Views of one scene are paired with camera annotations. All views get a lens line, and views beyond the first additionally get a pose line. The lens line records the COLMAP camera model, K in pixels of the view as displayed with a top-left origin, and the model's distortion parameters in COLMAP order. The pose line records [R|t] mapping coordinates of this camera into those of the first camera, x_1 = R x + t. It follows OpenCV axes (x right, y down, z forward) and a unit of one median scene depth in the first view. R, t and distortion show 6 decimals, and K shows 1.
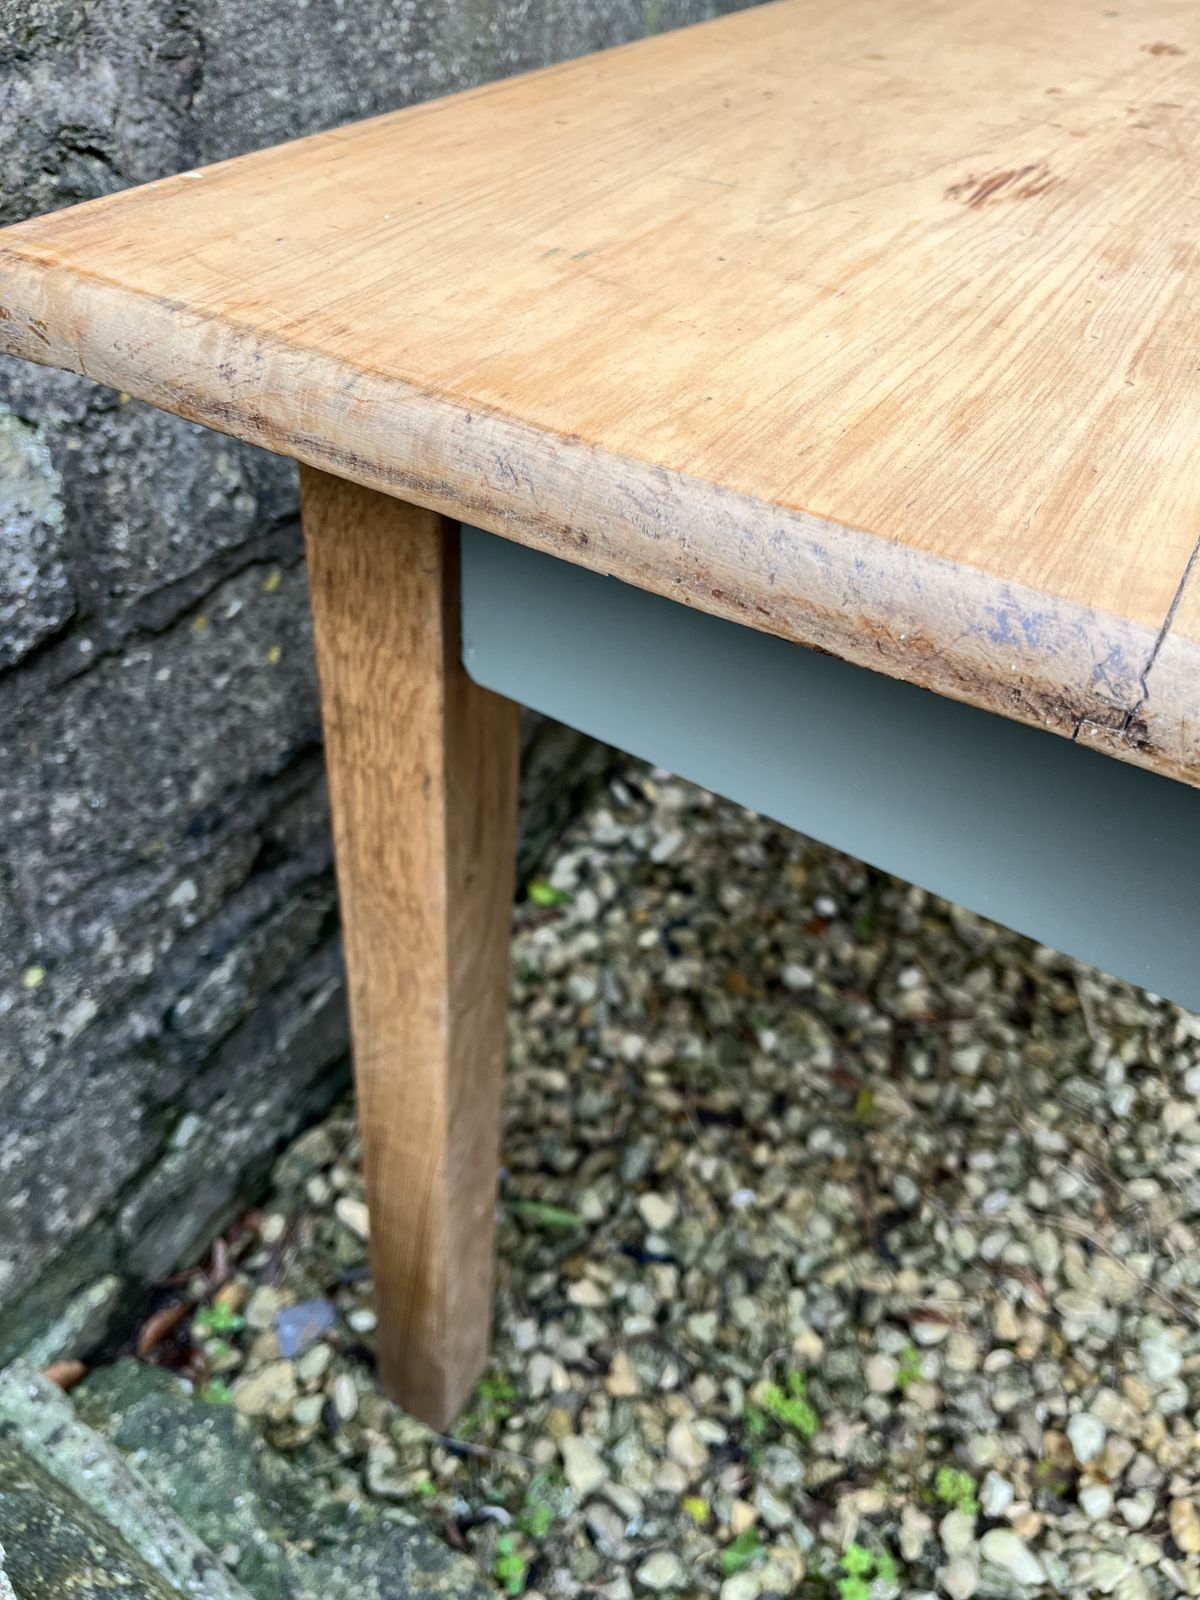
lens RADIAL K [[1216.5, 0, 599.7], [0, 1216.5, 807.1], [0, 0, 1]] dist [0.064224, -0.103099]
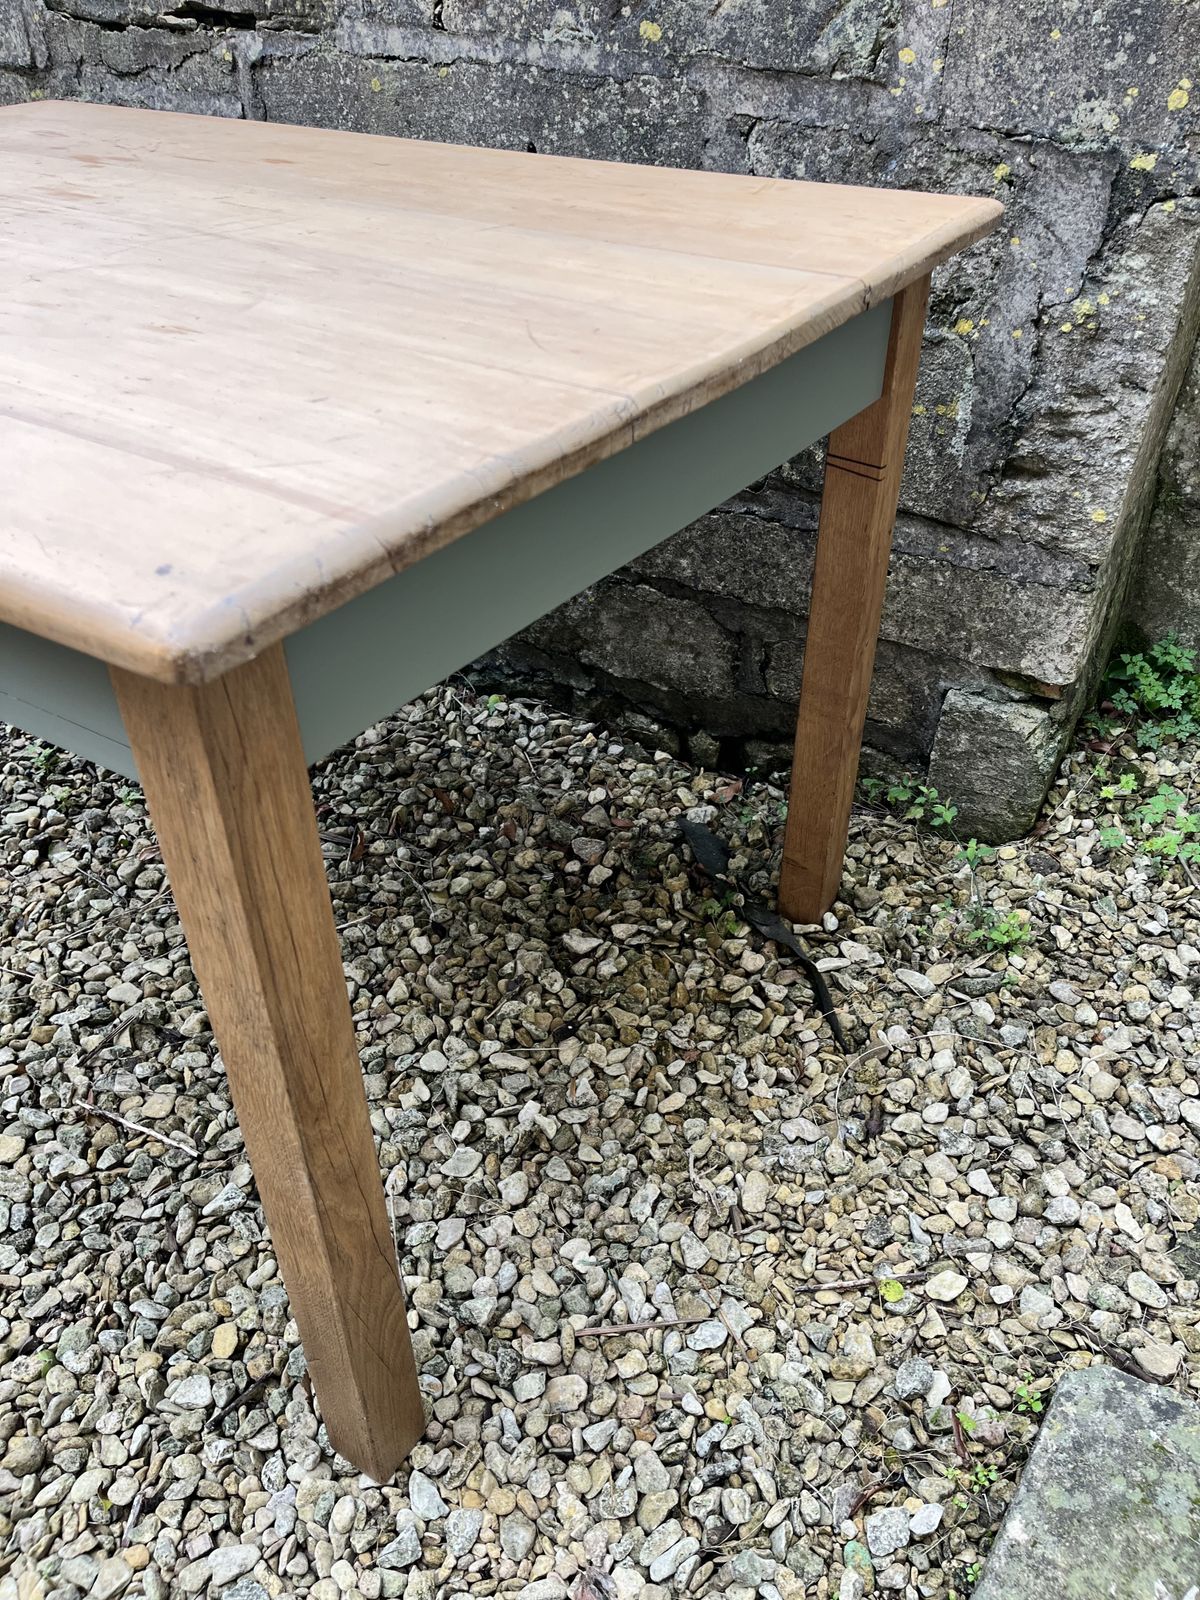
lens RADIAL K [[1216.5, 0, 612.6], [0, 1216.5, 817.9], [0, 0, 1]] dist [0.064224, -0.103099]
pose [[-0.056701, 0.539361, -0.840163, 1.726394], [-0.671450, 0.602180, 0.431897, -0.793437], [0.738878, 0.588616, 0.328010, 0.909842]]
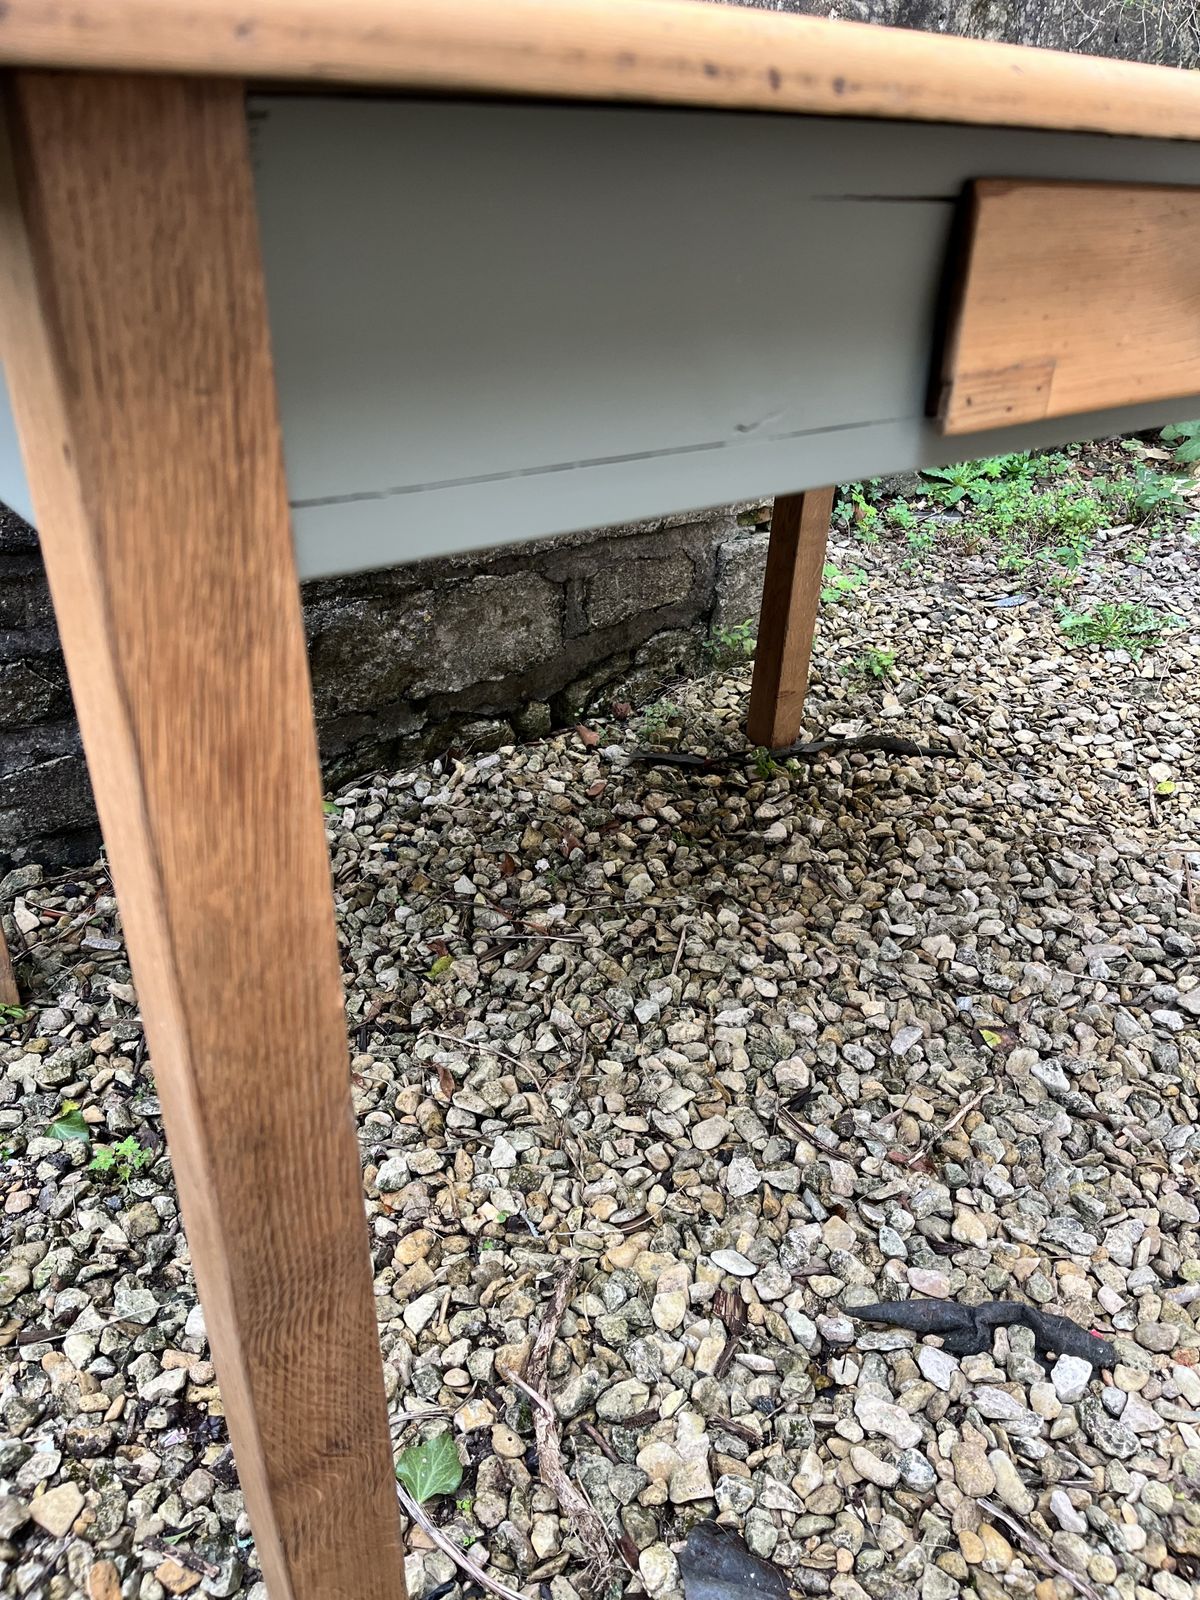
lens RADIAL K [[1216.5, 0, 604.0], [0, 1216.5, 810.9], [0, 0, 1]] dist [0.064224, -0.103099]
pose [[0.921821, 0.147035, -0.358645, 0.893294], [-0.233541, 0.949145, -0.211144, 0.363970], [0.309361, 0.278395, 0.909281, -0.088825]]
